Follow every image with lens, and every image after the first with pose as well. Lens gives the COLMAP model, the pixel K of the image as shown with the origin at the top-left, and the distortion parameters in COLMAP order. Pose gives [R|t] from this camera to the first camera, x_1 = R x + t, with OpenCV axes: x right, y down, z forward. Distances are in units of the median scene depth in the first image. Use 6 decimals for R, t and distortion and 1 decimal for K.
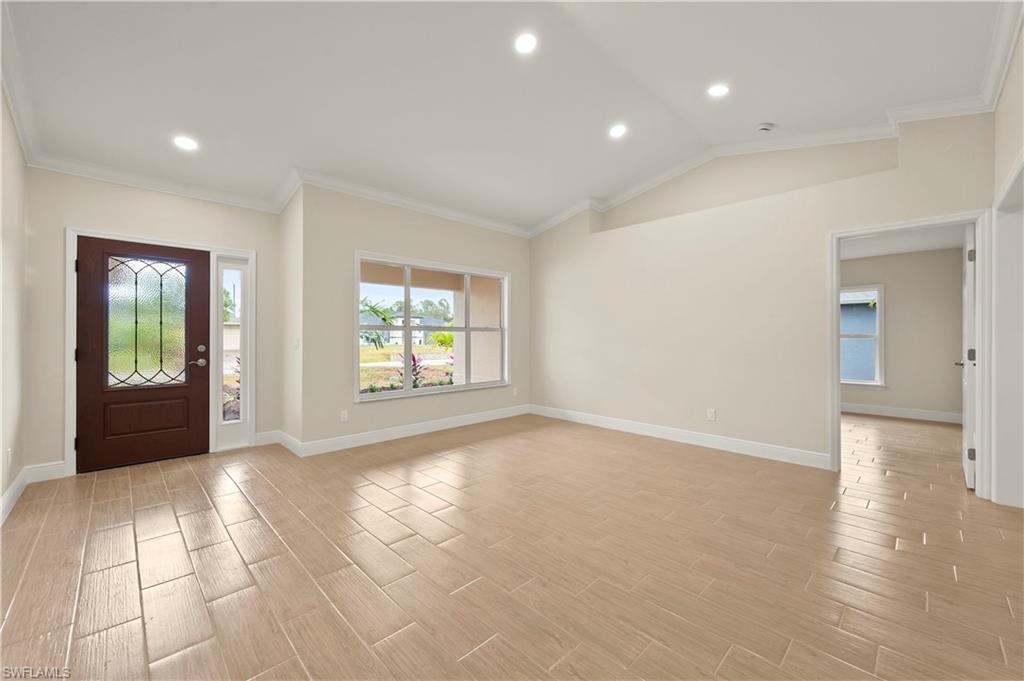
lens RADIAL K [[404.4, 0, 506.3], [0, 404.4, 334.1], [0, 0, 1]] dist [-0.000132, 0.000388]
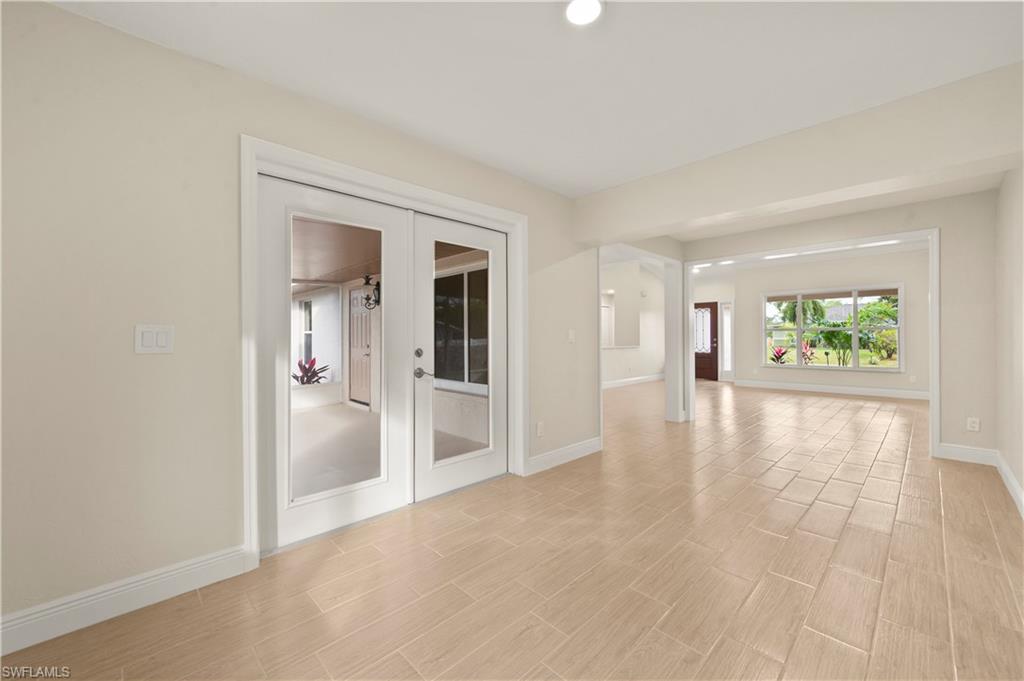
lens RADIAL K [[404.4, 0, 519.1], [0, 404.4, 332.1], [0, 0, 1]] dist [-0.000132, 0.000388]
pose [[0.031232, -0.015383, -0.999394, 2.332382], [0.011162, 0.999825, -0.015040, 0.016271], [0.999450, -0.010685, 0.031398, -0.457536]]
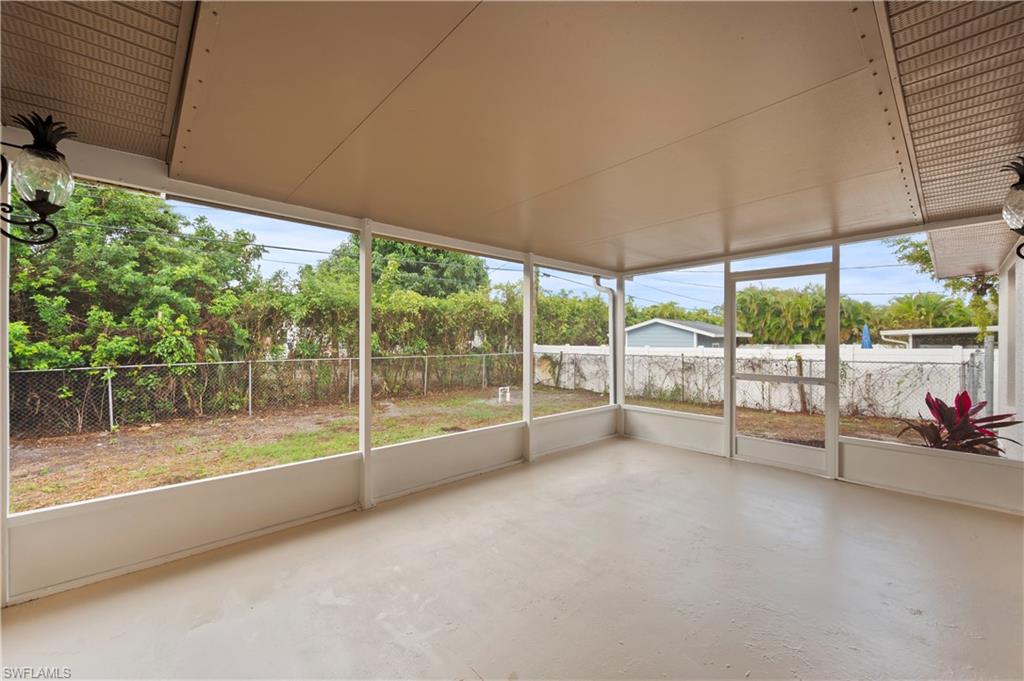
lens RADIAL K [[404.4, 0, 506.9], [0, 404.4, 335.2], [0, 0, 1]] dist [-0.000132, 0.000388]
pose [[-0.999696, -0.011785, 0.021654, 1.081187], [-0.012067, 0.999843, -0.012957, -0.002828], [-0.021497, -0.013215, -0.999682, -0.506433]]
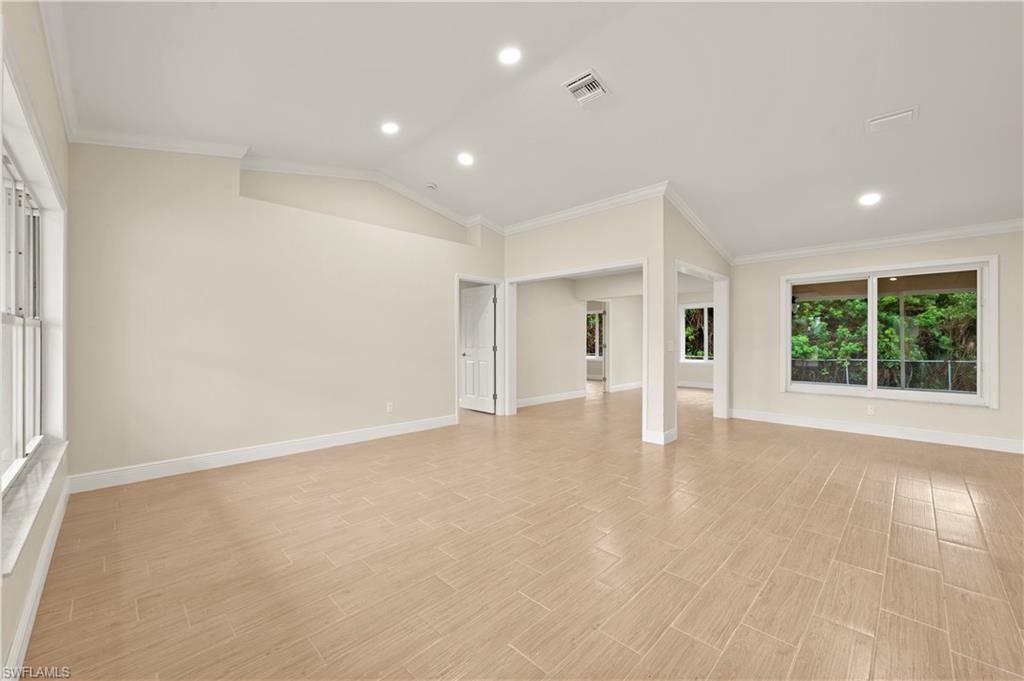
lens RADIAL K [[404.4, 0, 515.6], [0, 404.4, 342.7], [0, 0, 1]] dist [-0.000132, 0.000388]
pose [[-0.026864, -0.006279, 0.999619, -0.807185], [-0.007588, 0.999953, 0.006077, 0.005383], [-0.999610, -0.007422, -0.026910, 0.830642]]
